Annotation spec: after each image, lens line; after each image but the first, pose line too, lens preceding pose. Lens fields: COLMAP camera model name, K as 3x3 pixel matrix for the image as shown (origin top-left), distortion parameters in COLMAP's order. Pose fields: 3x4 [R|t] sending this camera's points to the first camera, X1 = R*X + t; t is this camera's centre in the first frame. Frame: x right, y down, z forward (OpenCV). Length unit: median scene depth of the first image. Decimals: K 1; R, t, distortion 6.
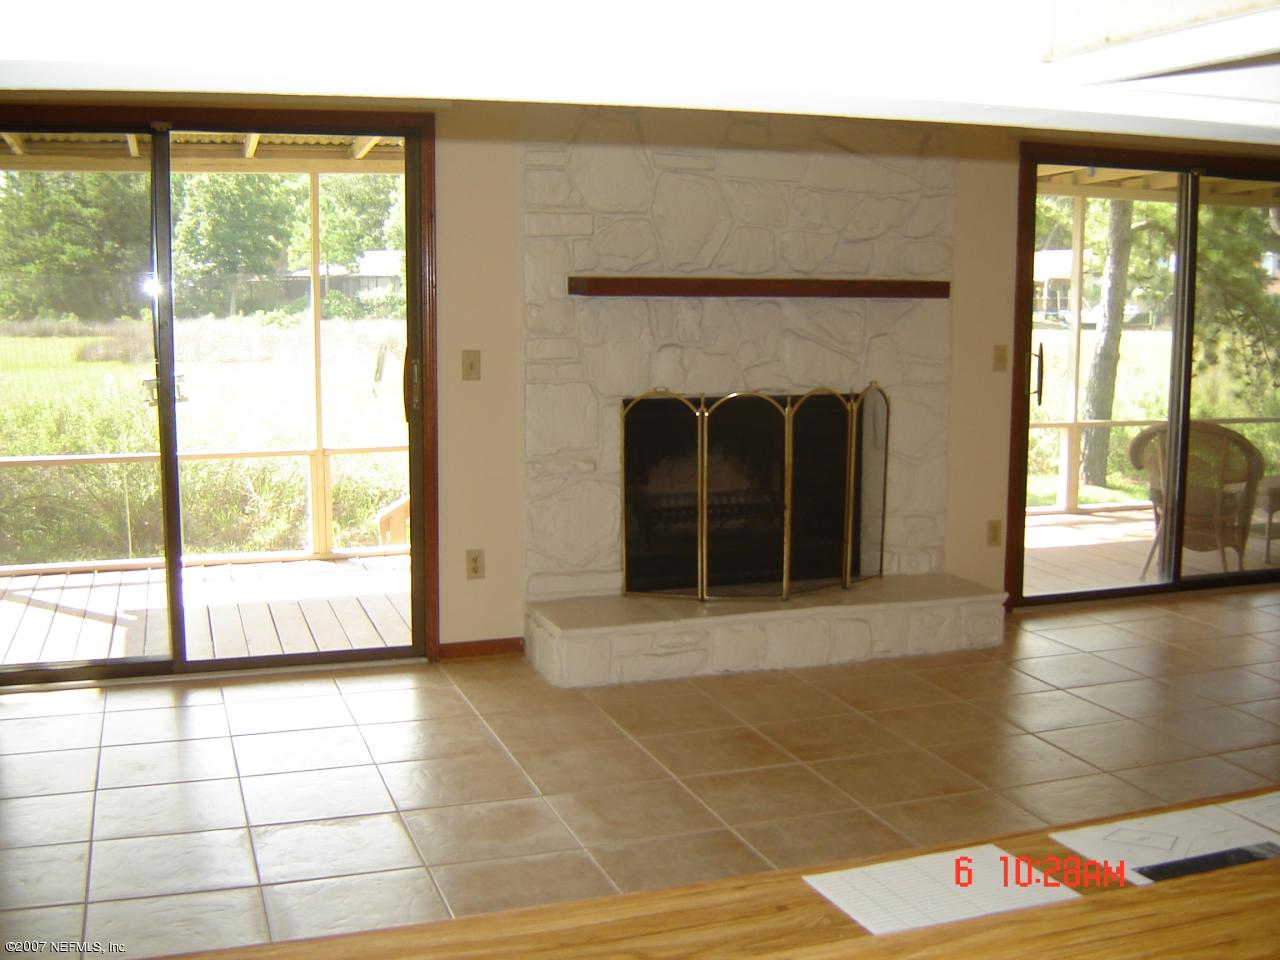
lens RADIAL K [[1429.8, 0, 635.5], [0, 1429.8, 483.3], [0, 0, 1]] dist [-0.120517, 0.000000]
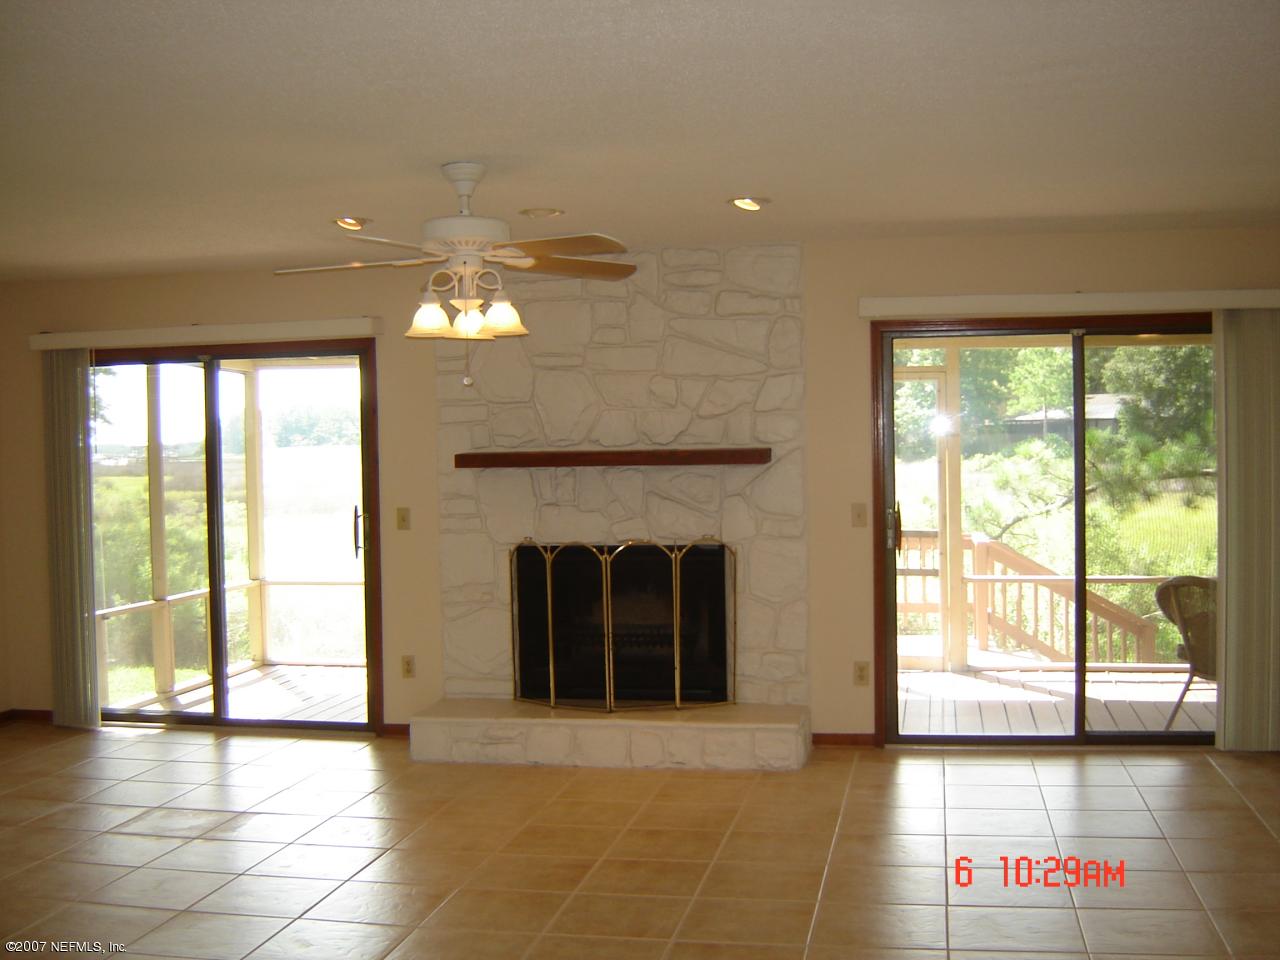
lens RADIAL K [[1429.8, 0, 639.2], [0, 1429.8, 481.0], [0, 0, 1]] dist [-0.120517, 0.000000]
pose [[0.864424, -0.004233, -0.502746, 0.708541], [-0.046664, 0.994973, -0.088612, -0.007969], [0.500593, 0.100058, 0.859881, -0.053369]]
